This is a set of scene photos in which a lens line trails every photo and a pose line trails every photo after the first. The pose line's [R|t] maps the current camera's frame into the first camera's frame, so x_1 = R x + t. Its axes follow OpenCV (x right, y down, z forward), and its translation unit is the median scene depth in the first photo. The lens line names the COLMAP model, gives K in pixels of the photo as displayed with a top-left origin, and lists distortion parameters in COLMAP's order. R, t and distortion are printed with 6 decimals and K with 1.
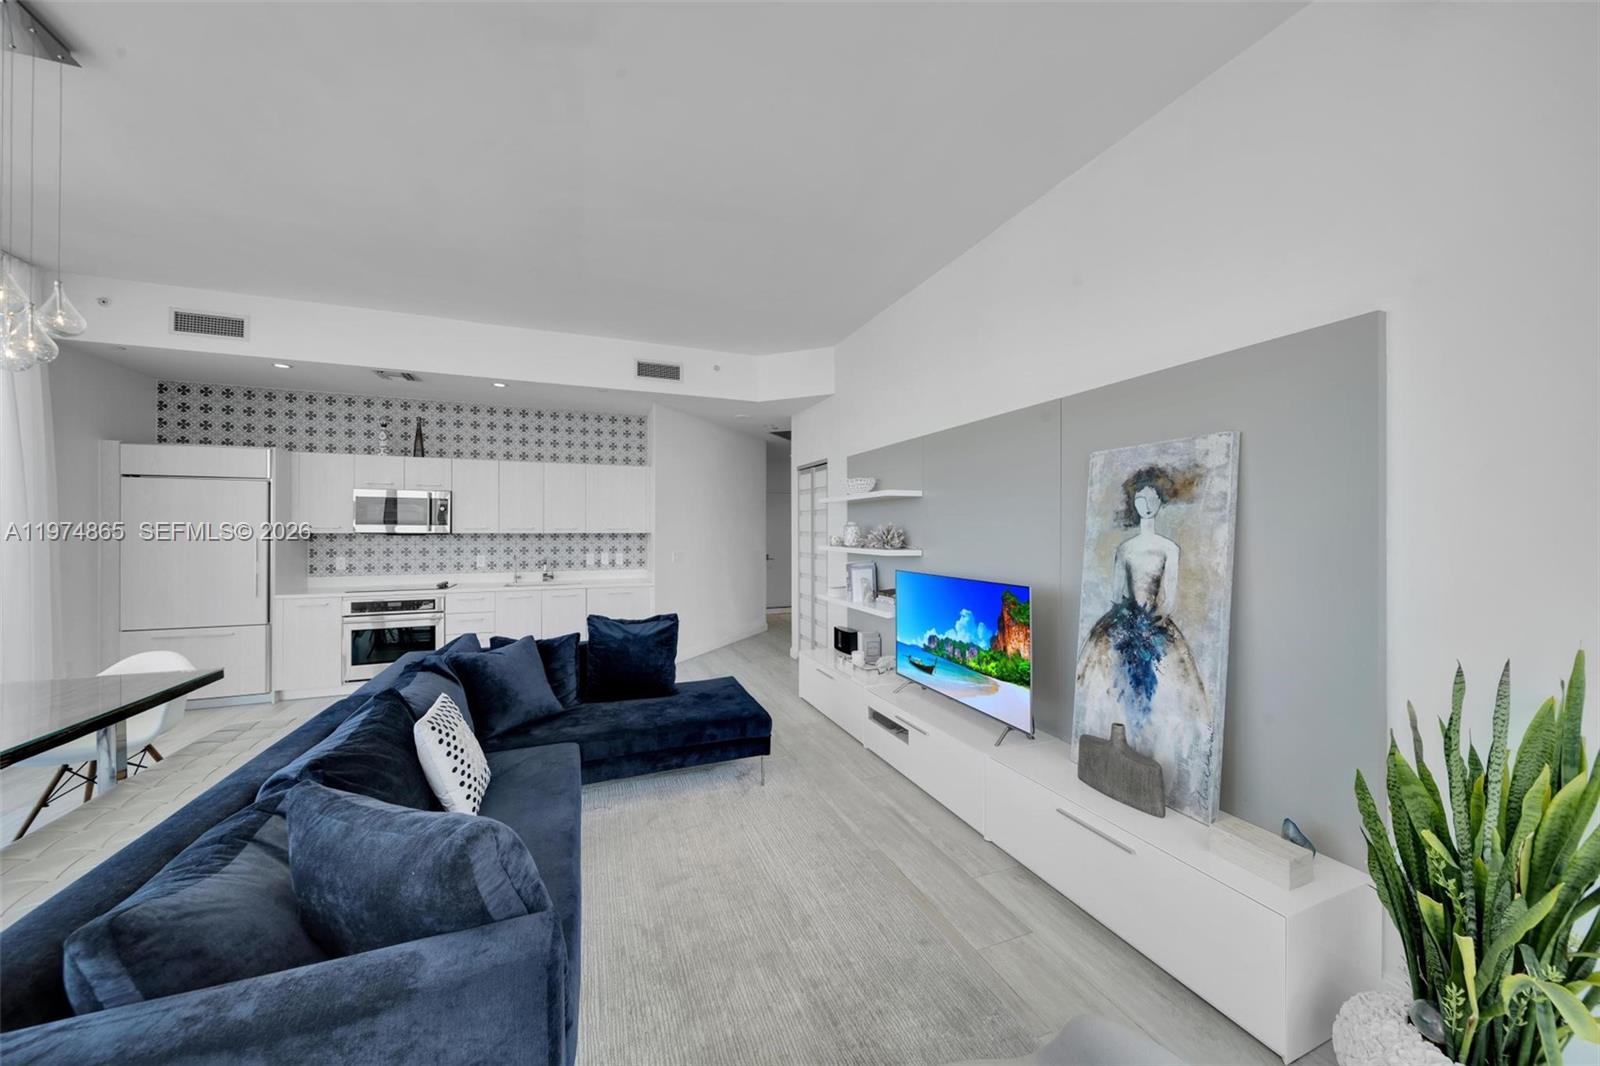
lens RADIAL K [[562.7, 0, 808.7], [0, 562.7, 530.4], [0, 0, 1]] dist [-0.002683, -0.001174]
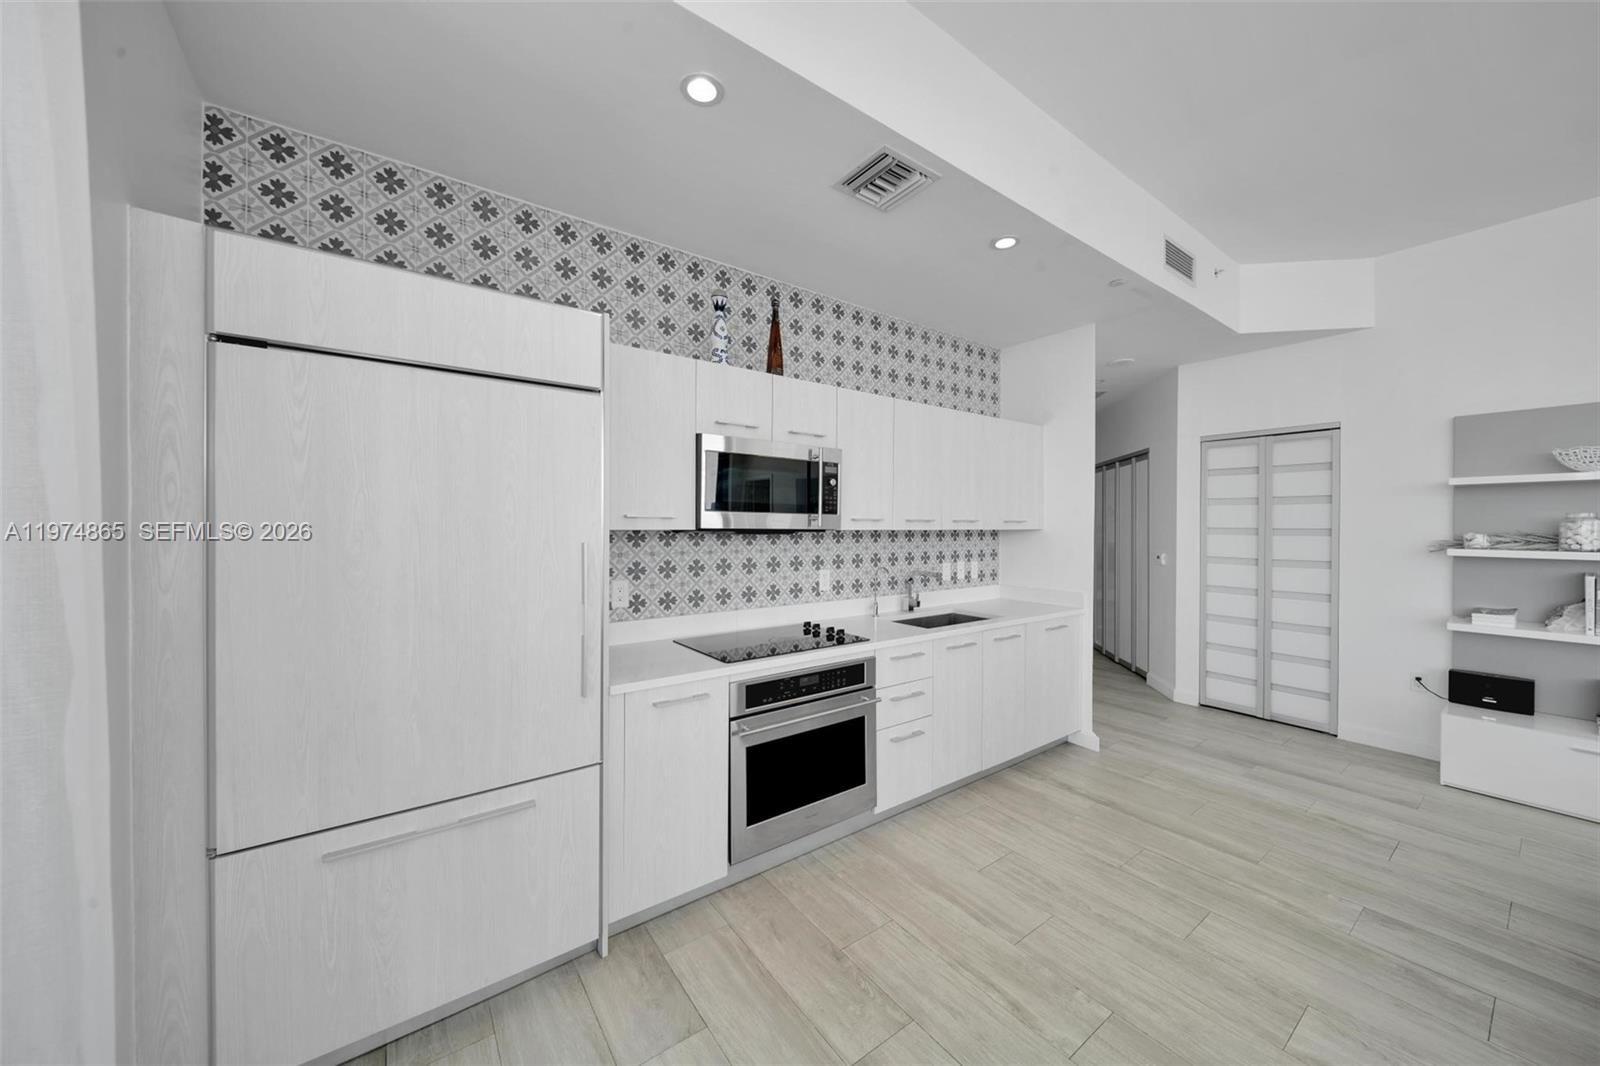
lens RADIAL K [[562.7, 0, 805.6], [0, 562.7, 528.8], [0, 0, 1]] dist [-0.002683, -0.001174]
pose [[0.969605, 0.001955, 0.244668, -0.852466], [-0.003508, 0.999976, 0.005912, 0.000959], [-0.244651, -0.006590, 0.969589, 0.540638]]
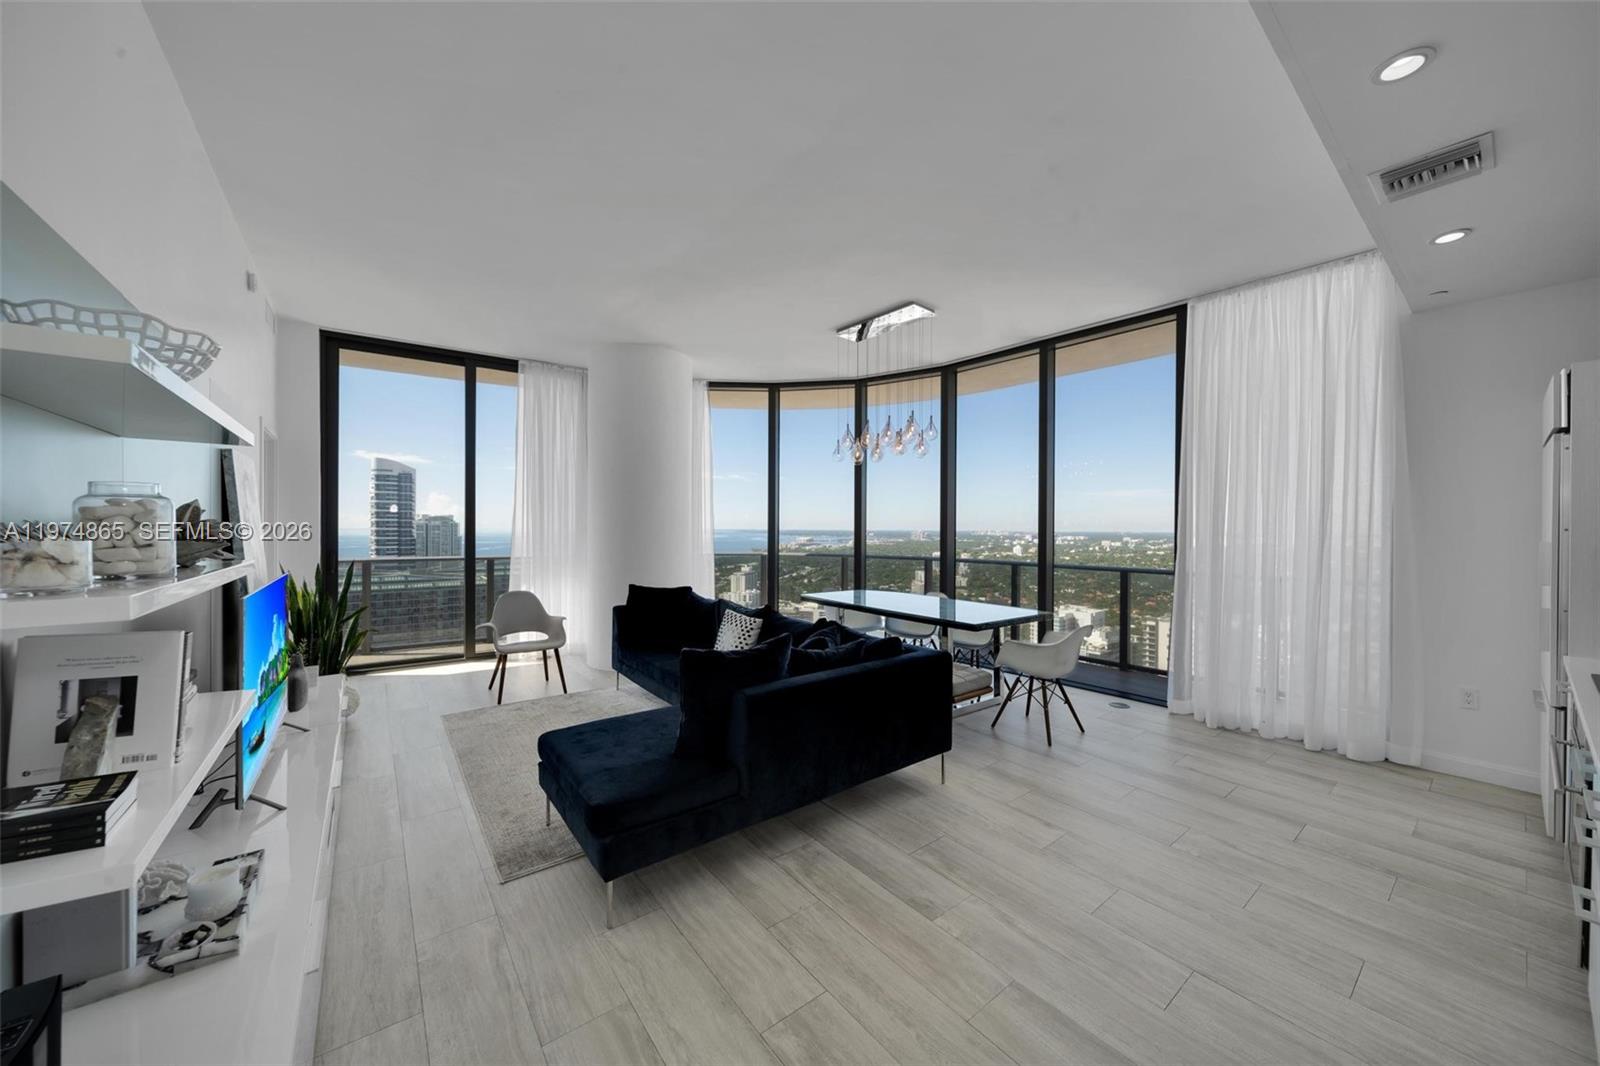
lens RADIAL K [[562.7, 0, 803.1], [0, 562.7, 530.3], [0, 0, 1]] dist [-0.002683, -0.001174]
pose [[-0.962032, -0.005187, -0.272887, -0.135966], [-0.006984, 0.999960, 0.005614, 0.003940], [0.272847, 0.007307, -0.962030, 1.210234]]
